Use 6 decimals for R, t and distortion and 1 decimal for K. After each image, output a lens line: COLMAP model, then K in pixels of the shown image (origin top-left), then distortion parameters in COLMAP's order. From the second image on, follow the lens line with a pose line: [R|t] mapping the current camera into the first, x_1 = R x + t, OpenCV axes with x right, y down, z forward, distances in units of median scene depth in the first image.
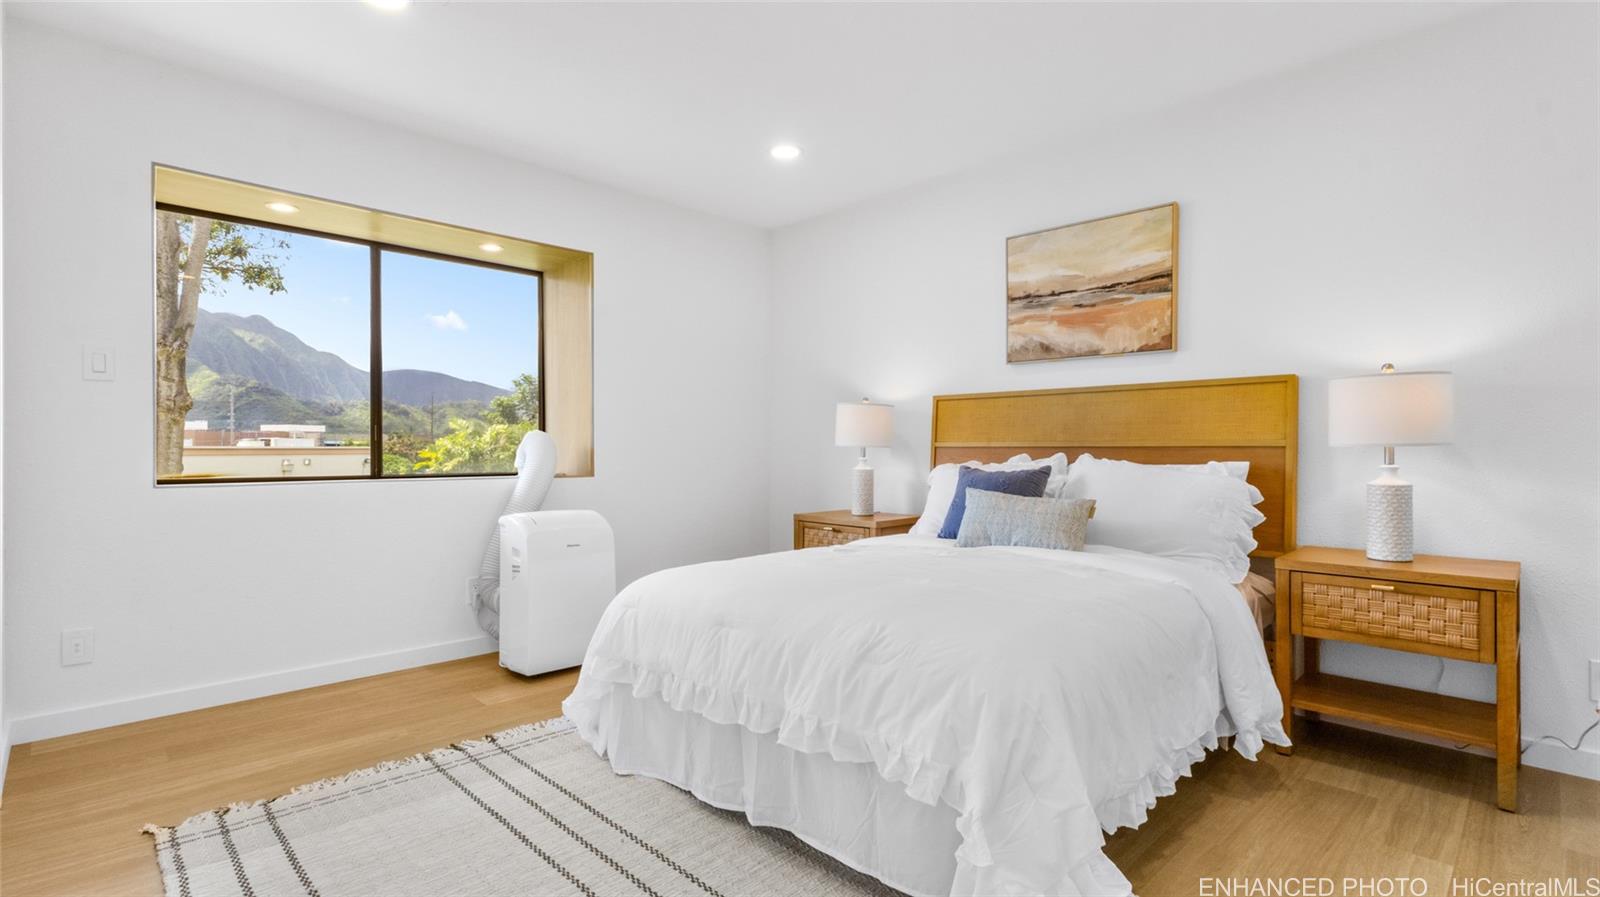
lens RADIAL K [[743.1, 0, 795.4], [0, 743.1, 444.0], [0, 0, 1]] dist [0.002709, 0.000446]
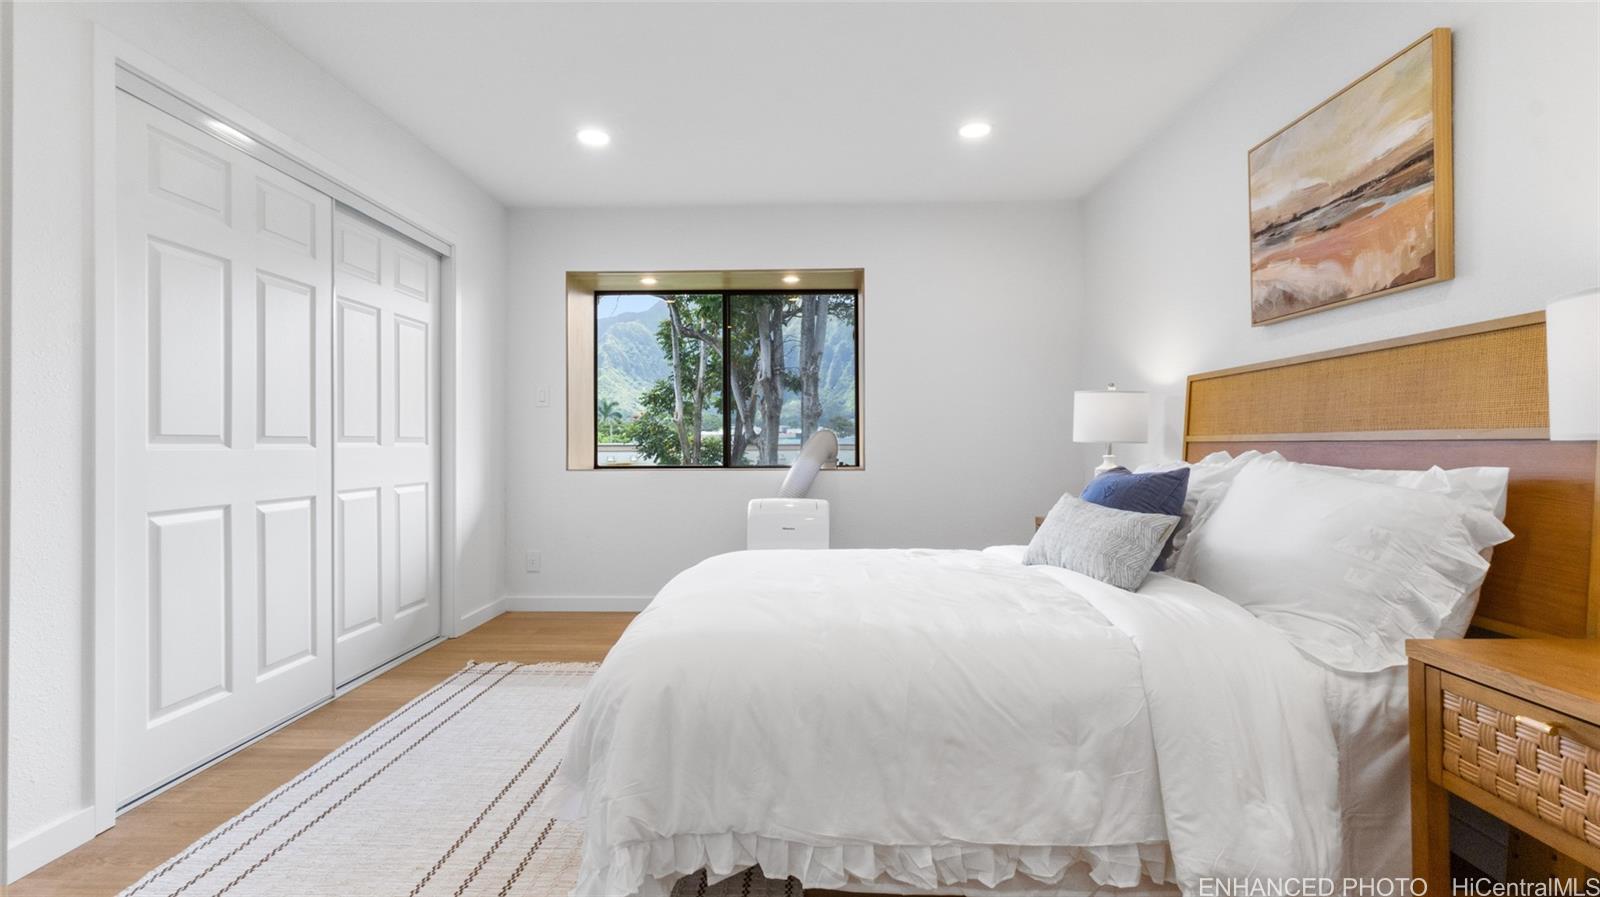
lens RADIAL K [[732.4, 0, 796.3], [0, 732.4, 438.8], [0, 0, 1]] dist [0.000170, 0.000088]
pose [[0.693905, -0.007602, -0.720027, 0.524281], [0.006995, 0.999968, -0.003816, 0.000933], [0.720033, -0.002389, 0.693936, 0.204344]]
